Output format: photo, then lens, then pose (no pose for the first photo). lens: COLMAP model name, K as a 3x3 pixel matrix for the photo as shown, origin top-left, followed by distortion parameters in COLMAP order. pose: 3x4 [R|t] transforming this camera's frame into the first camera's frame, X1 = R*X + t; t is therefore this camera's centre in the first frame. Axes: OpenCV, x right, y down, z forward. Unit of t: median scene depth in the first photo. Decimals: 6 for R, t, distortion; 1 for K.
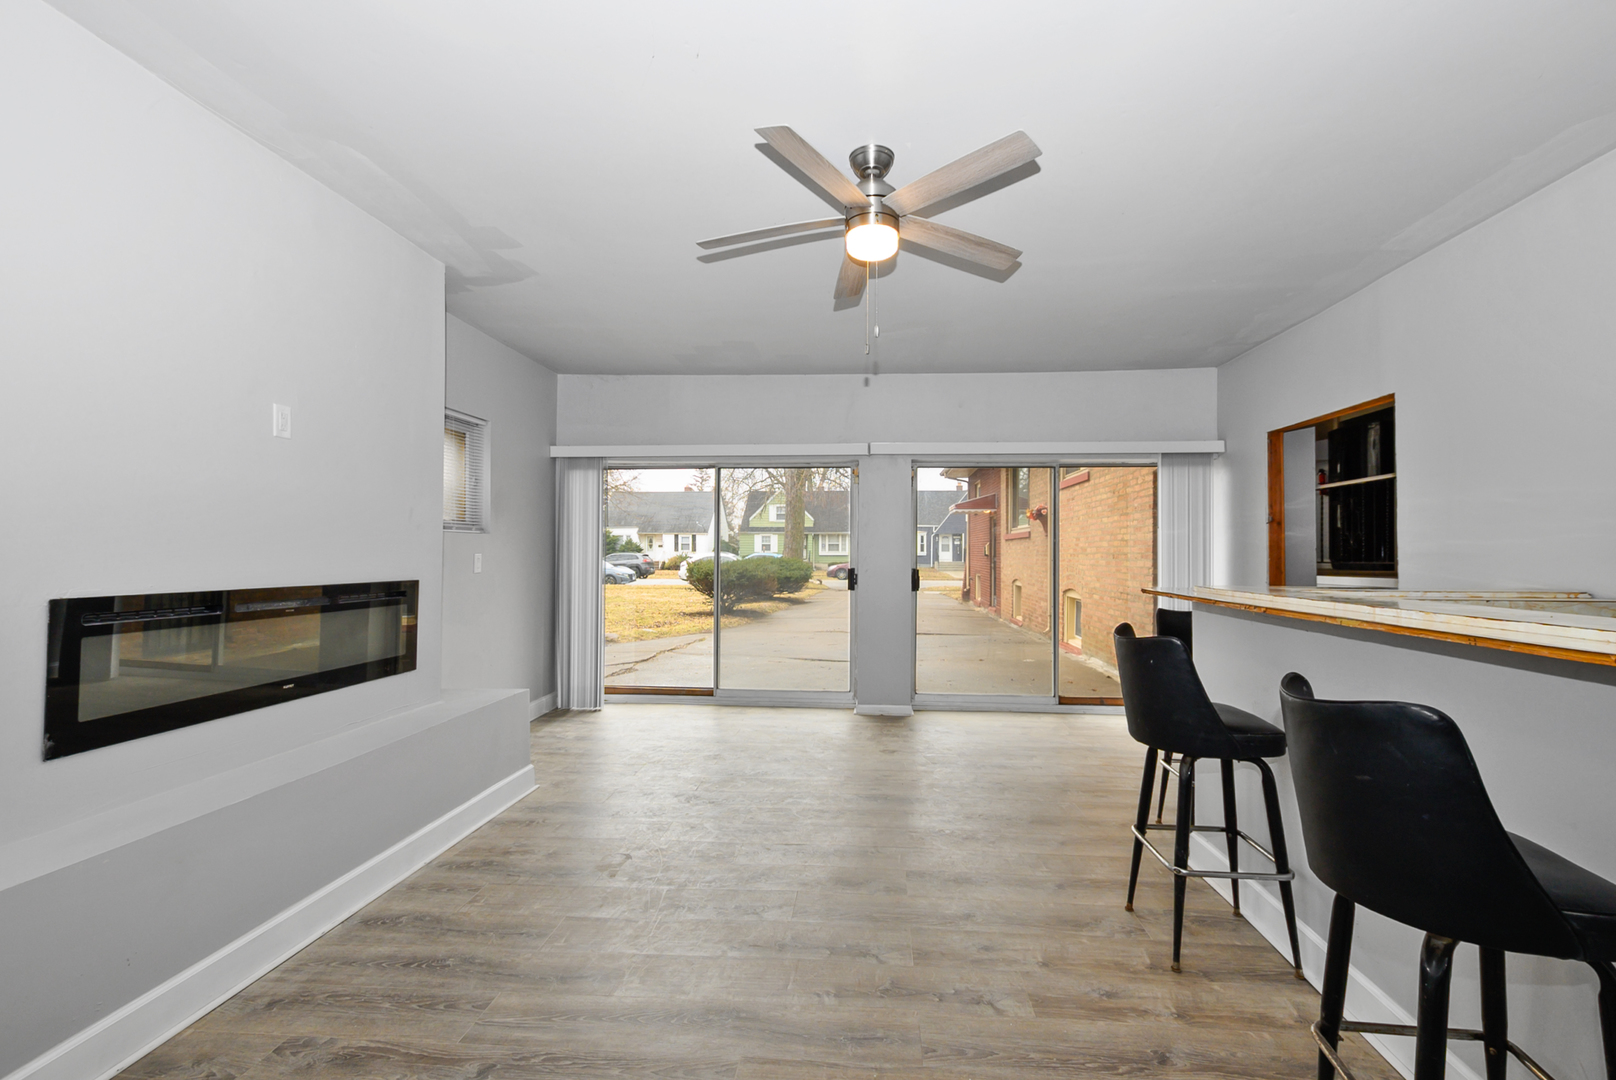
lens RADIAL K [[716.7, 0, 815.7], [0, 716.7, 556.8], [0, 0, 1]] dist [0.001446, 0.000074]
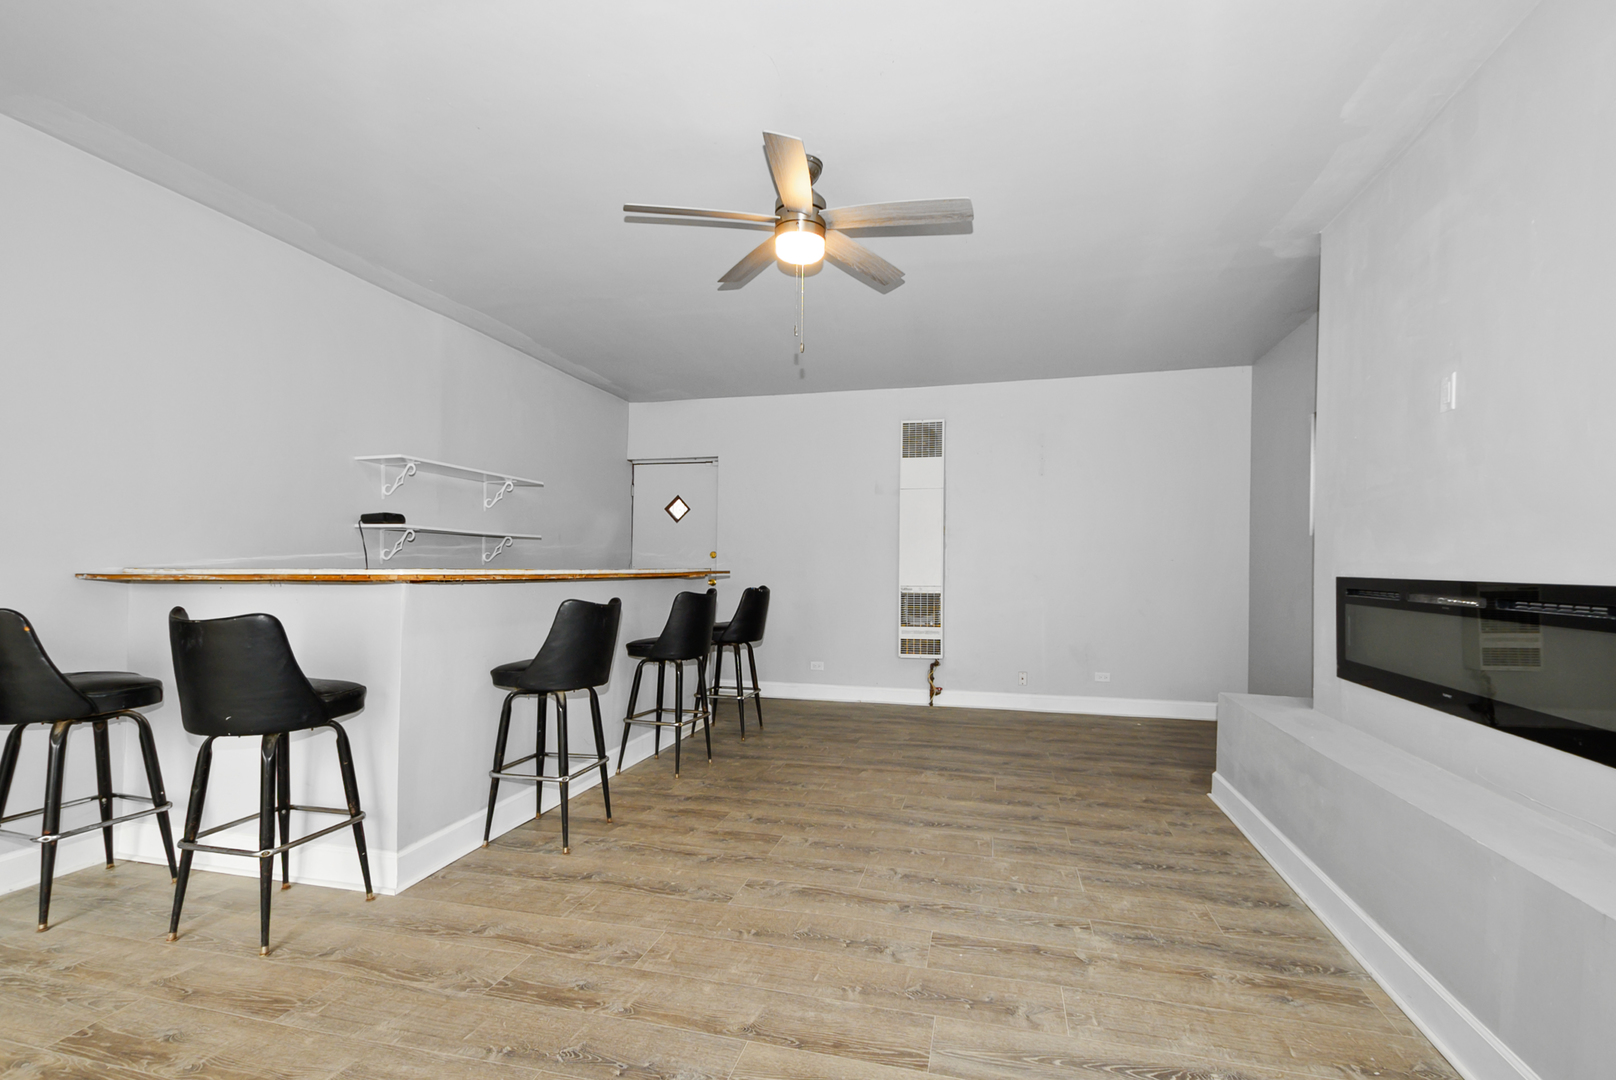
lens RADIAL K [[716.7, 0, 815.7], [0, 716.7, 556.8], [0, 0, 1]] dist [0.001446, 0.000074]
pose [[-0.986714, -0.006698, 0.162331, -0.151992], [-0.007690, 0.999955, -0.005481, 0.029902], [-0.162288, -0.006656, -0.986721, 2.380966]]
